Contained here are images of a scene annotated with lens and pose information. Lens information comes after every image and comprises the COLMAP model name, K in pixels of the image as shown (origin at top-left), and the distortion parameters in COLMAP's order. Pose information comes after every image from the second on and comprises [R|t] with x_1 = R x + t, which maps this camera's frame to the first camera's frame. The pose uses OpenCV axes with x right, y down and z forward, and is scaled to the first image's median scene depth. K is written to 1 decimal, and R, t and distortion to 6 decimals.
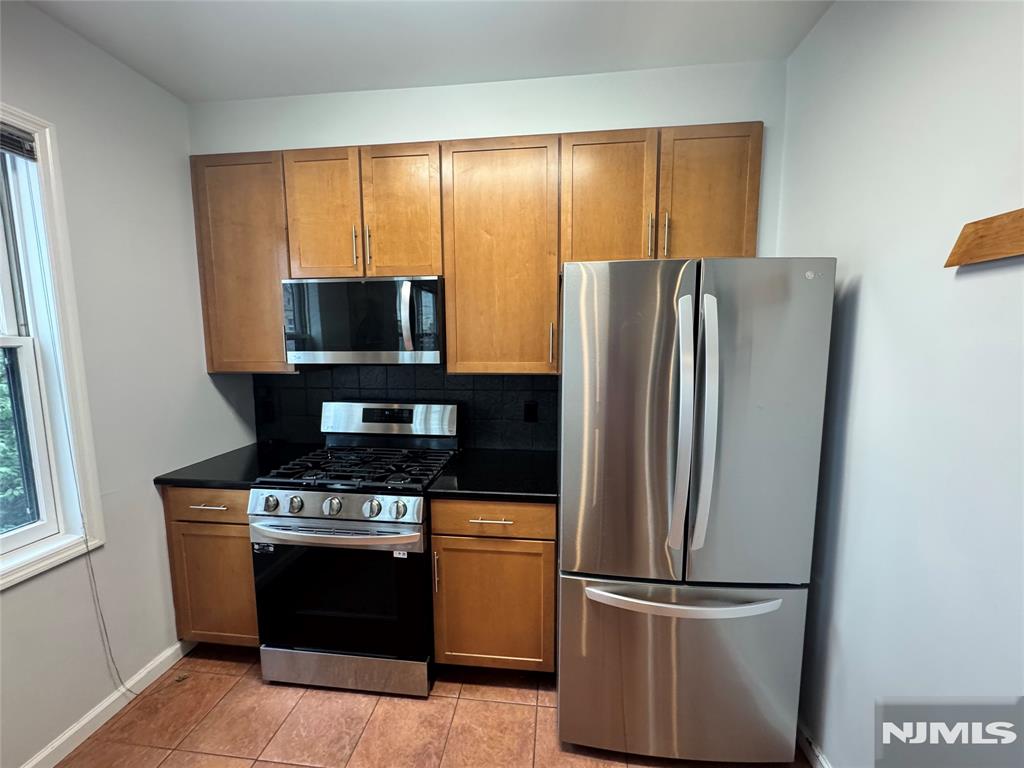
lens RADIAL K [[407.0, 0, 510.4], [0, 407.0, 383.8], [0, 0, 1]] dist [-0.003214, -0.000259]
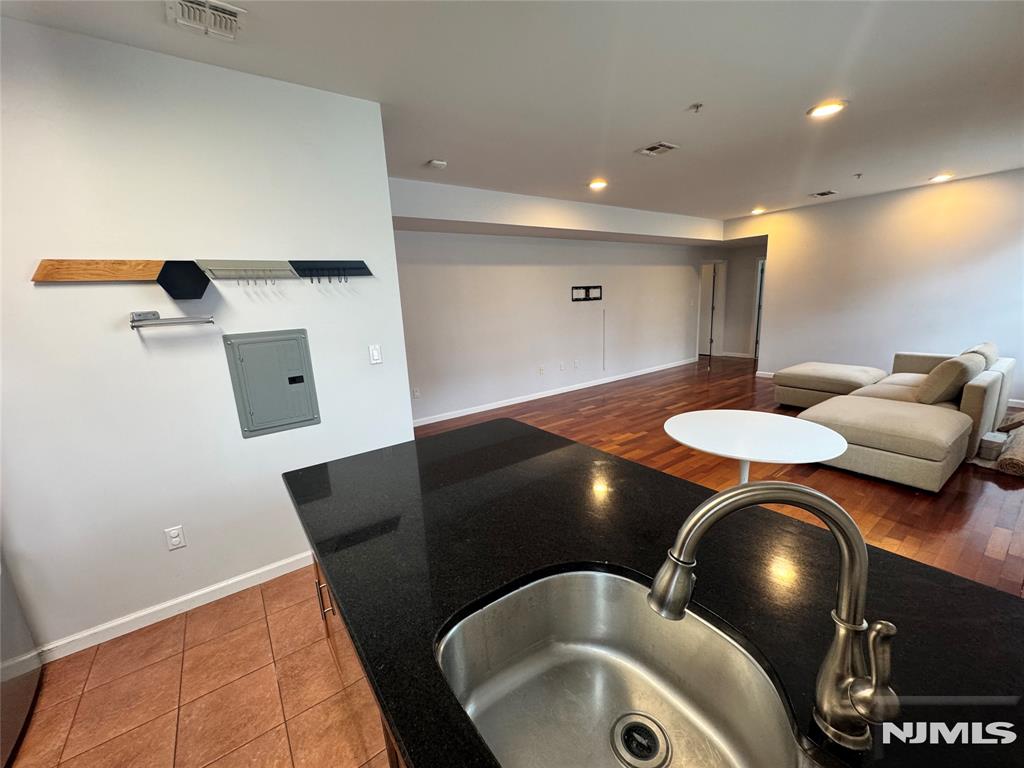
lens RADIAL K [[407.0, 0, 513.4], [0, 407.0, 384.3], [0, 0, 1]] dist [-0.003214, -0.000259]
pose [[-0.679125, -0.119942, 0.724157, -0.857670], [0.129036, 0.951688, 0.278640, -0.044355], [-0.722592, 0.282674, -0.630838, 0.380949]]
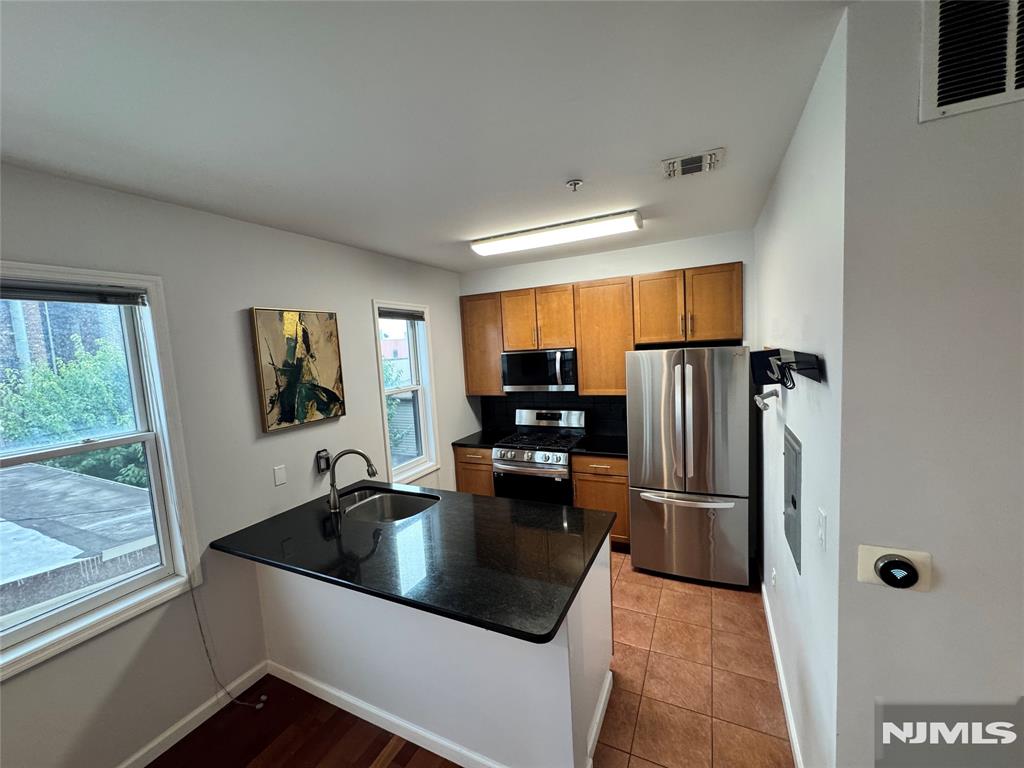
lens RADIAL K [[407.0, 0, 512.6], [0, 407.0, 384.1], [0, 0, 1]] dist [-0.003214, -0.000259]
pose [[0.943330, -0.019052, -0.331308, 0.213847], [0.017003, 0.999814, -0.009082, -0.072460], [0.331419, 0.002934, 0.943479, -1.054142]]
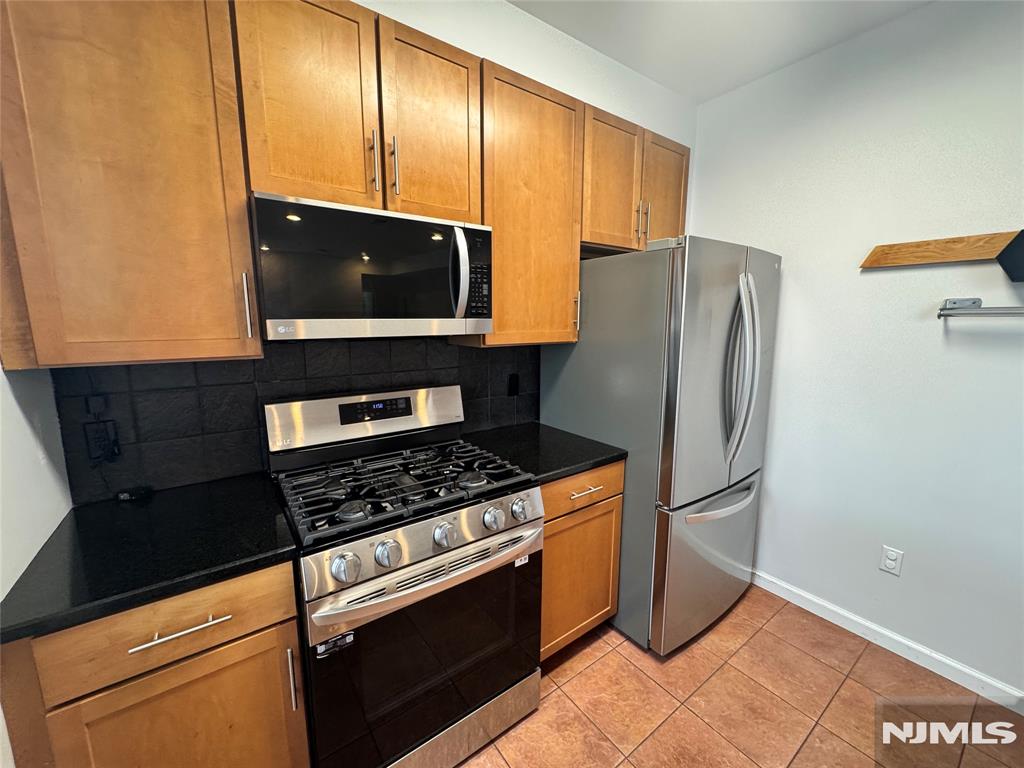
lens RADIAL K [[407.0, 0, 515.8], [0, 407.0, 383.4], [0, 0, 1]] dist [-0.003214, -0.000259]
pose [[0.737628, -0.102021, 0.667456, -0.728570], [0.072518, 0.994771, 0.071909, -0.004749], [-0.671302, -0.004640, 0.741169, 0.354289]]
